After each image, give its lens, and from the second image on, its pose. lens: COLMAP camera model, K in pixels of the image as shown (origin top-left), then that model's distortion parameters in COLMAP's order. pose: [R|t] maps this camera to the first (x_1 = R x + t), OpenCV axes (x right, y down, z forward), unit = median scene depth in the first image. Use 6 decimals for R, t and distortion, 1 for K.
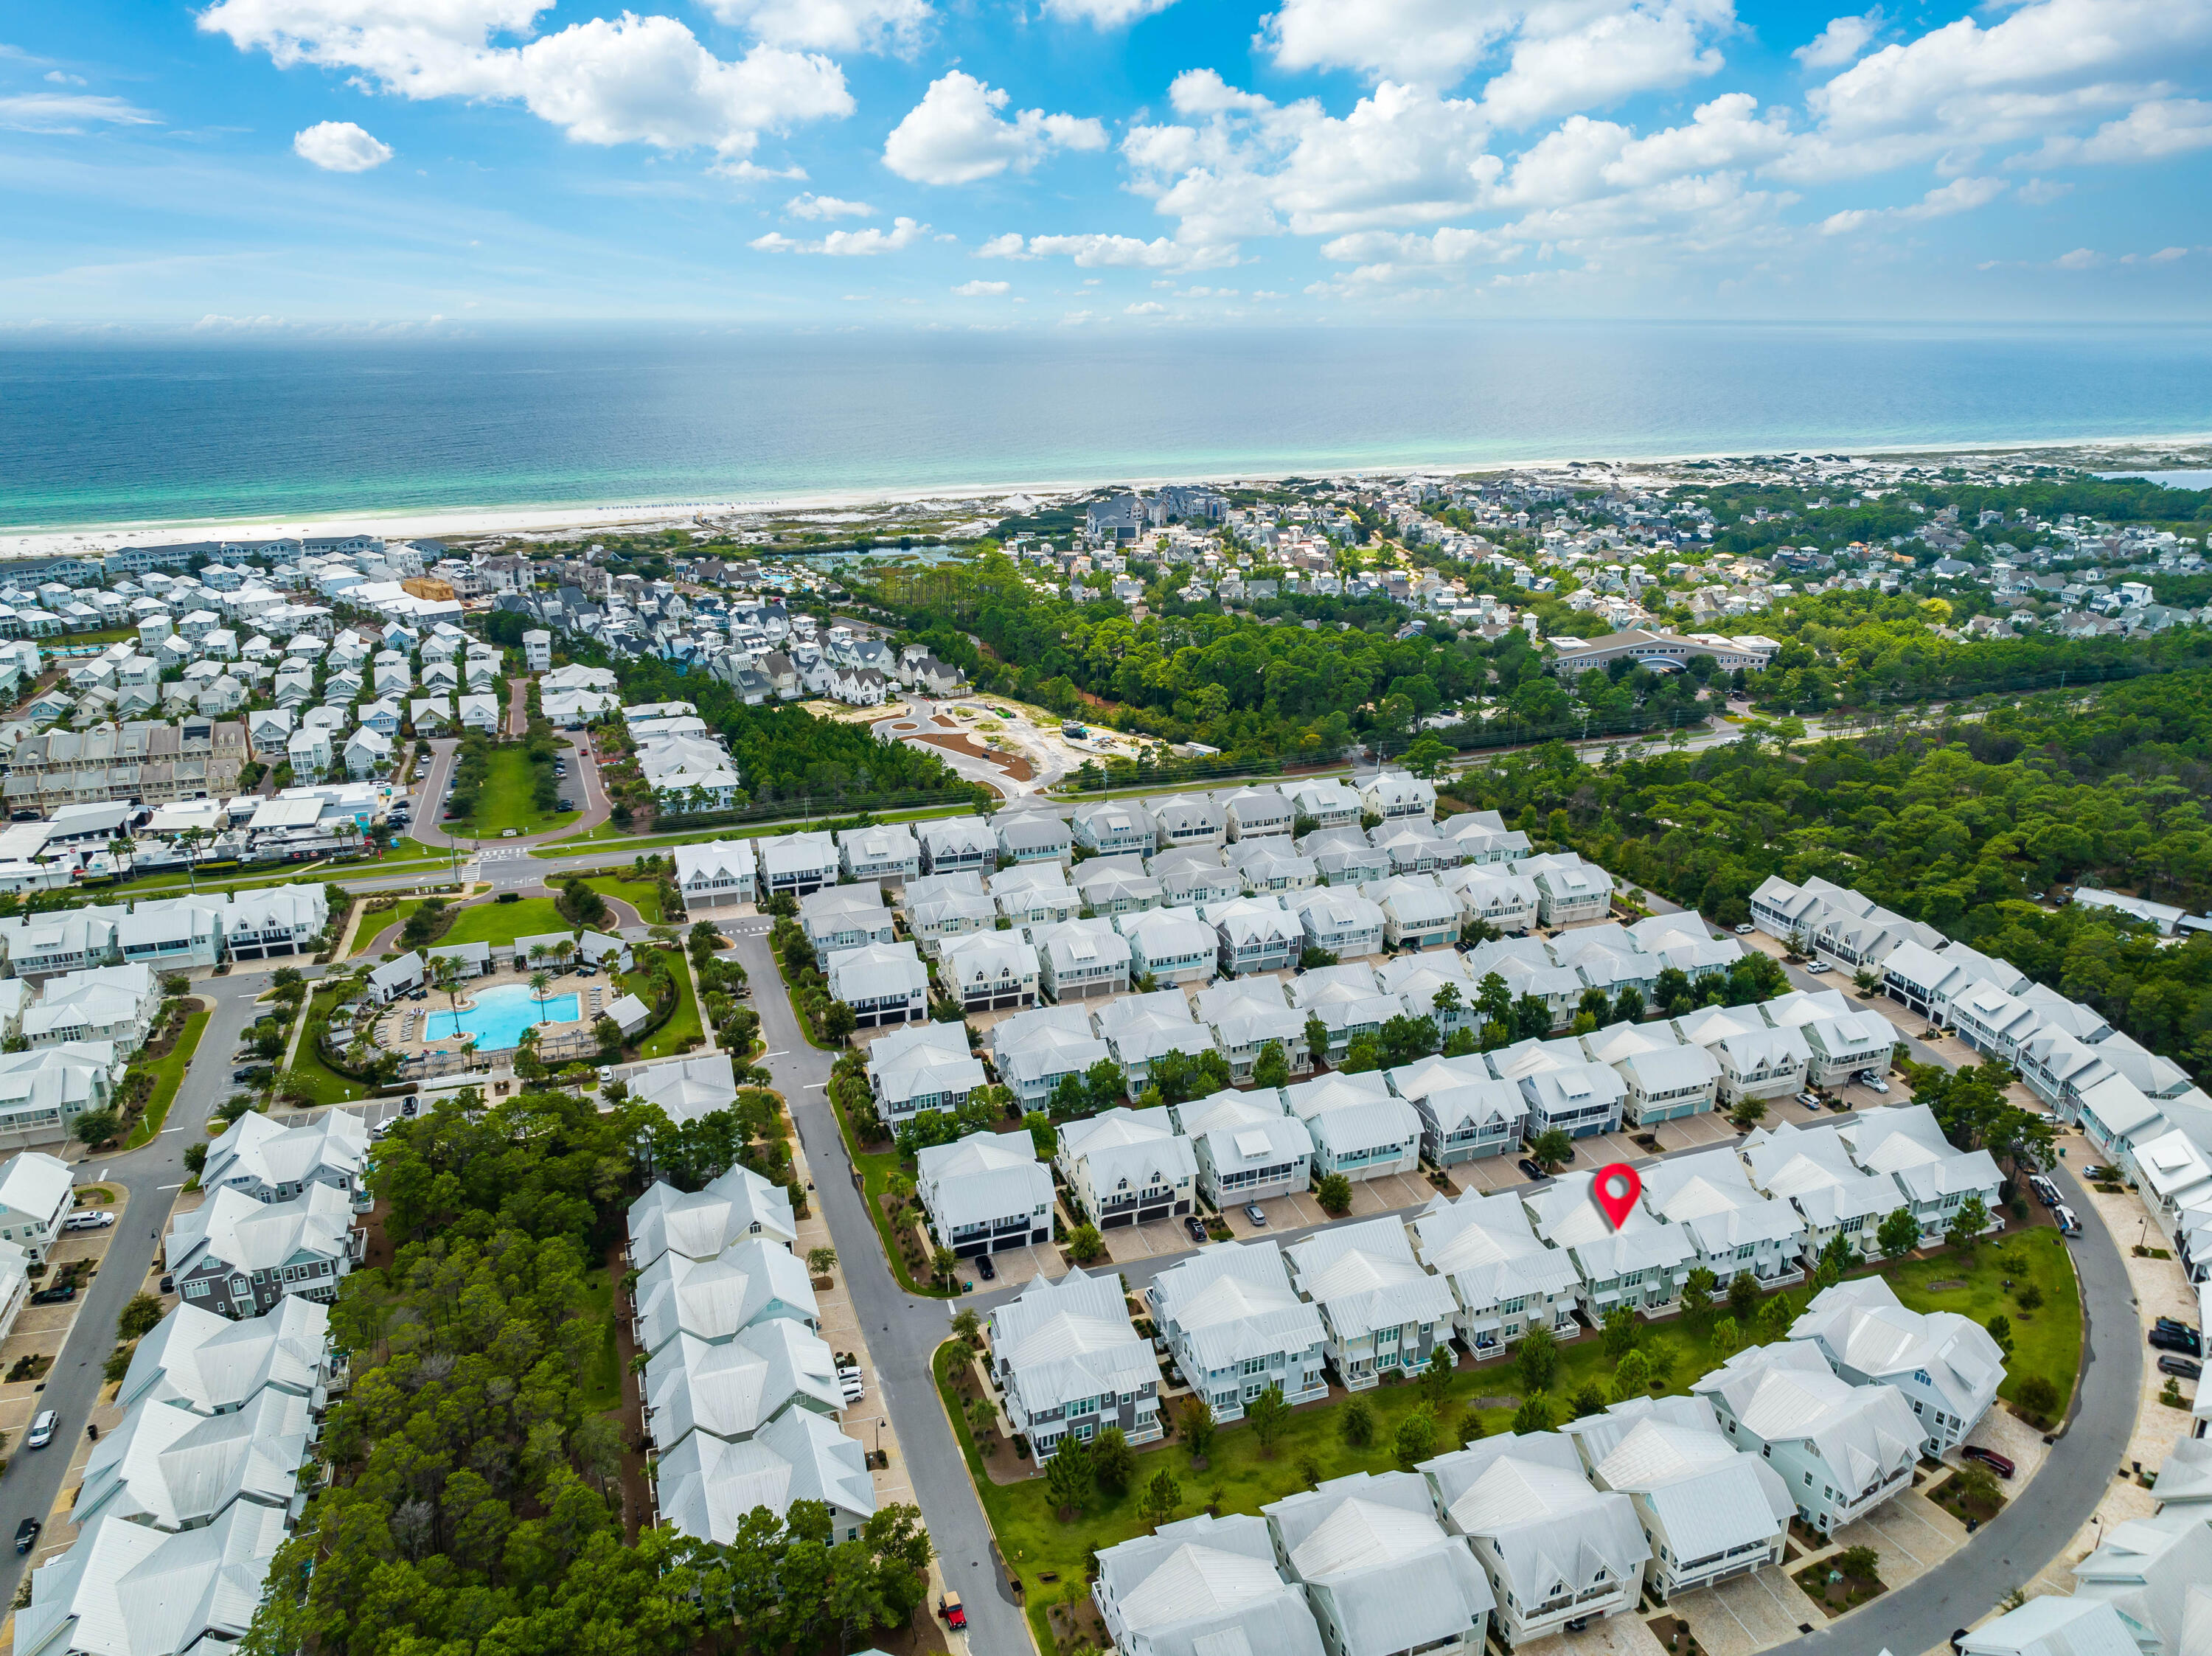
lens RADIAL K [[1531.9, 0, 1118.1], [0, 1531.9, 828.8], [0, 0, 1]] dist [0.013108, -0.033400]
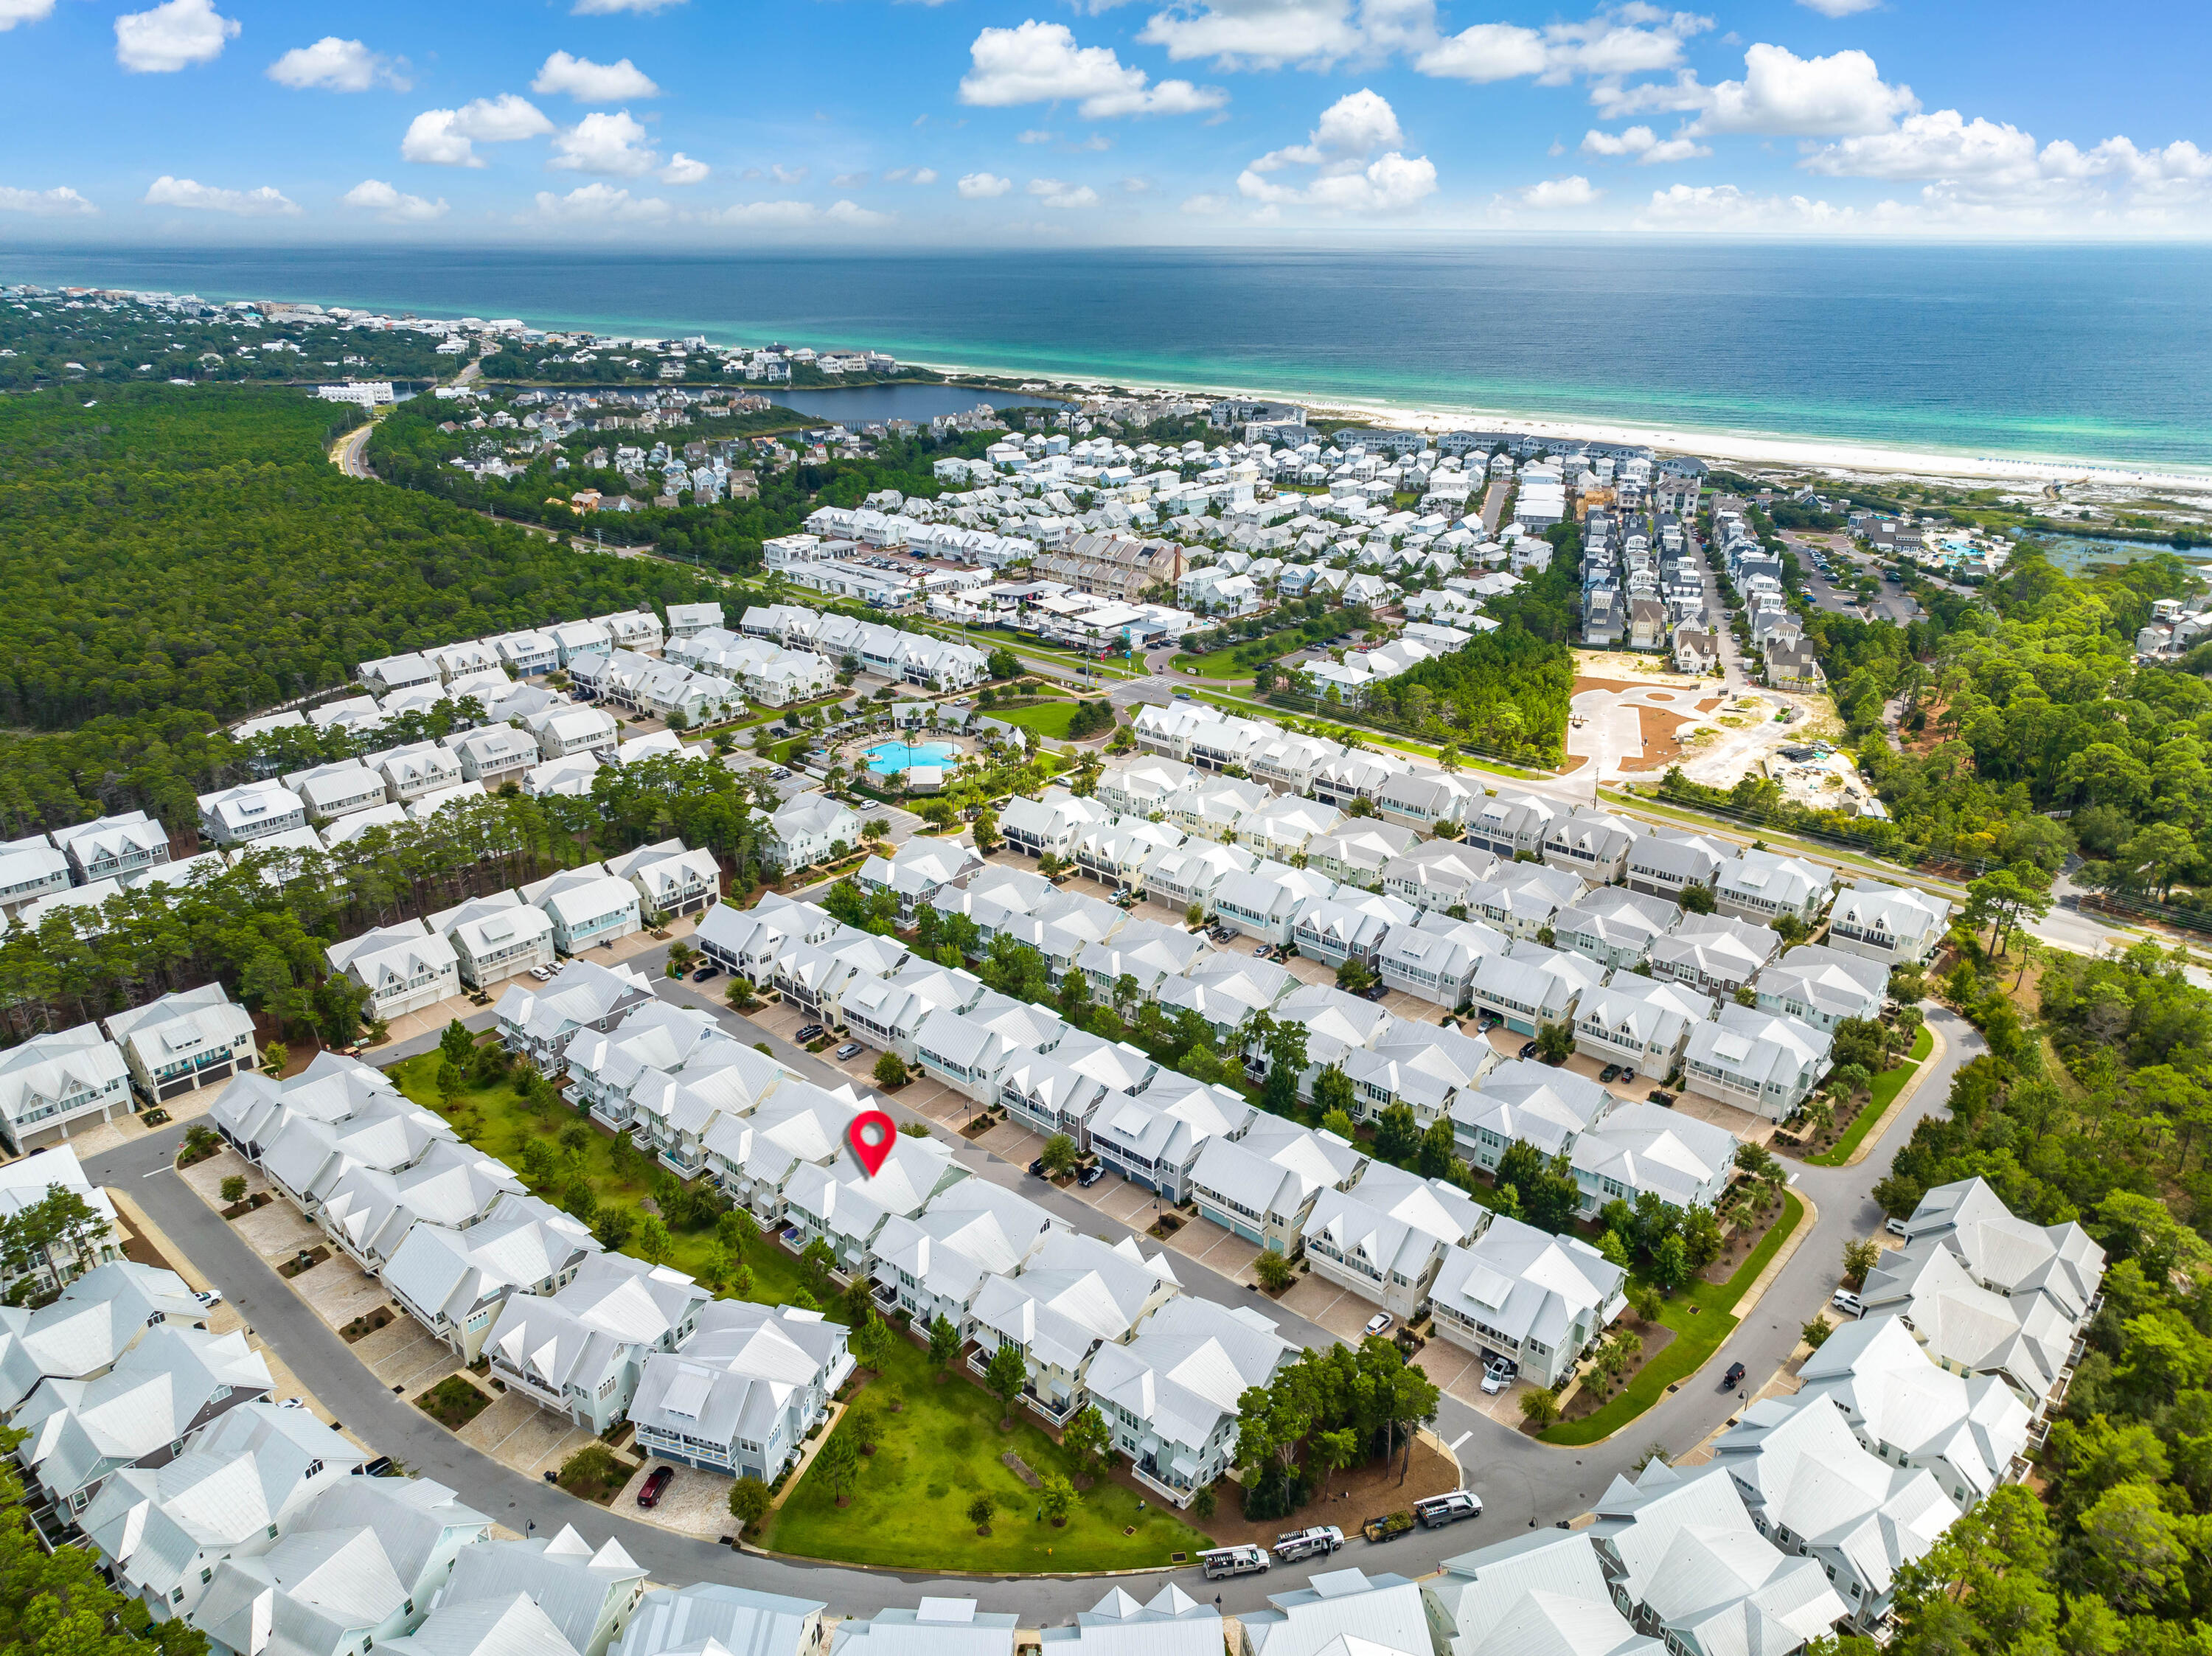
lens RADIAL K [[1531.9, 0, 1118.1], [0, 1531.9, 828.8], [0, 0, 1]] dist [0.013108, -0.033400]
pose [[0.488026, 0.323470, -0.810677, 0.733651], [-0.285946, 0.936788, 0.201650, -0.131479], [0.824661, 0.133400, 0.549672, 0.359639]]
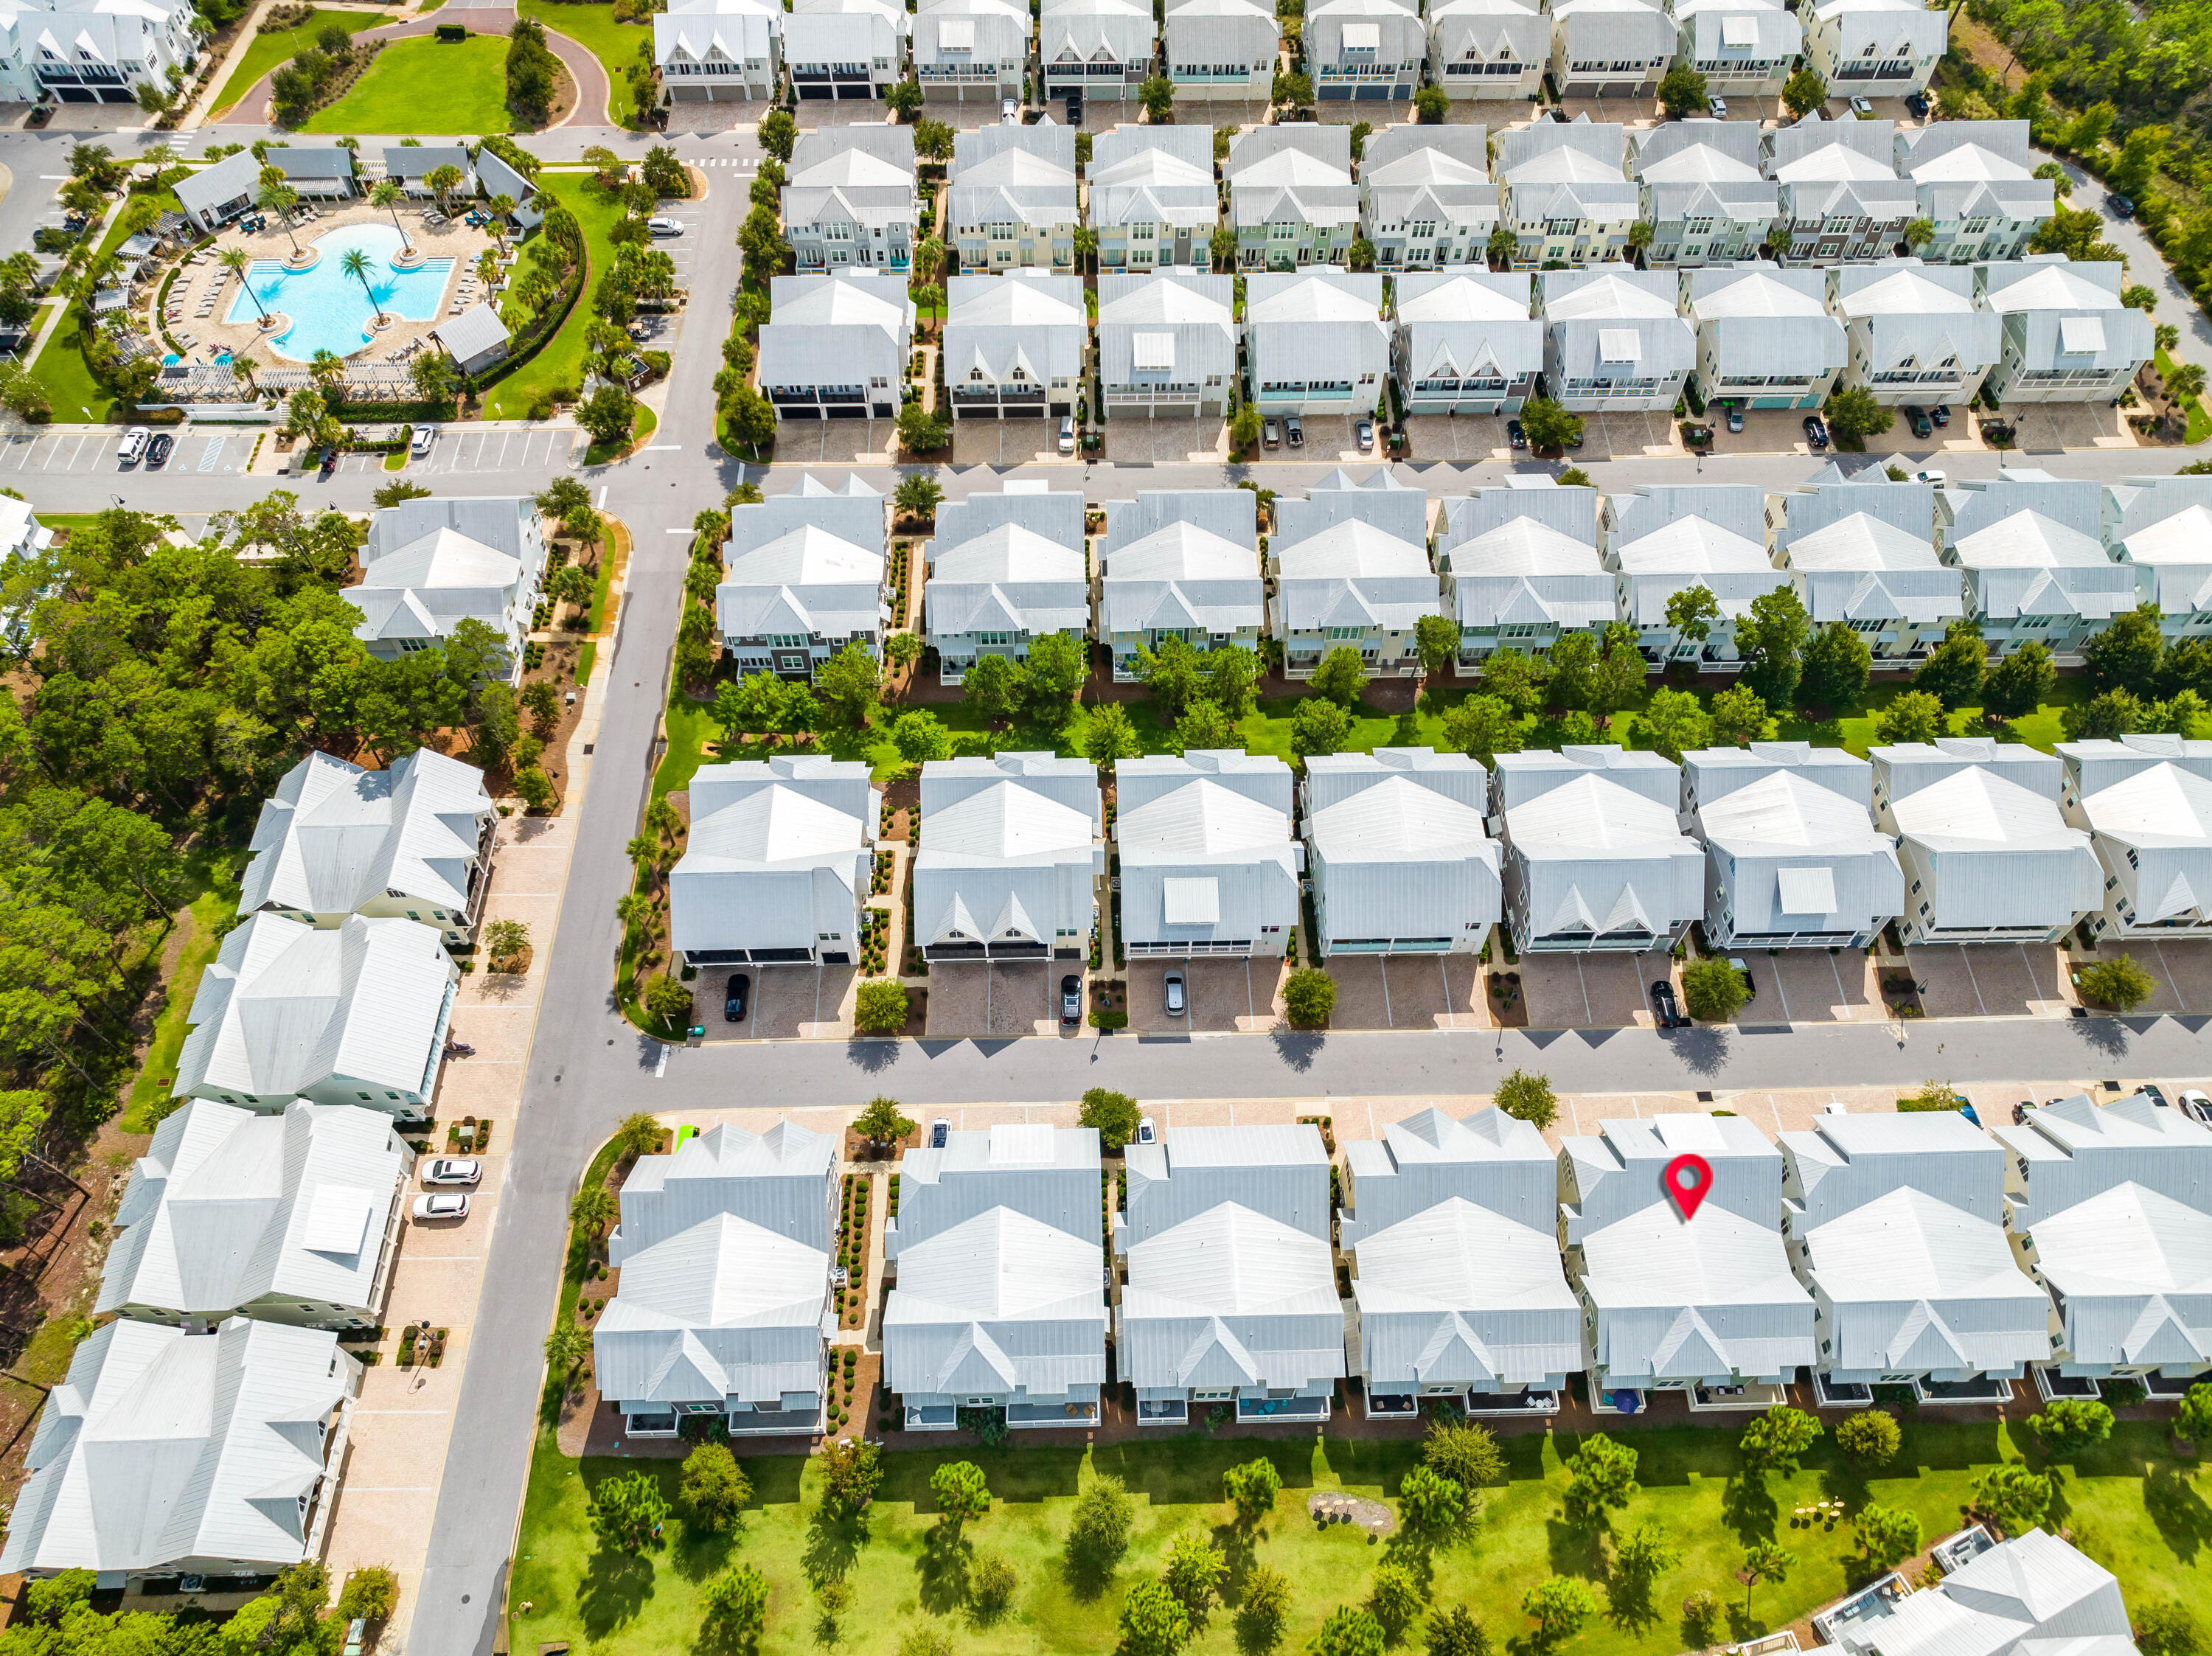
lens RADIAL K [[1538.9, 0, 1107.4], [0, 1538.9, 851.7], [0, 0, 1]] dist [-0.032863, 0.038995]
pose [[0.949291, 0.263381, -0.171687, 0.108961], [-0.106829, 0.783809, 0.611744, -0.127721], [0.295692, -0.562382, 0.772200, 0.369443]]
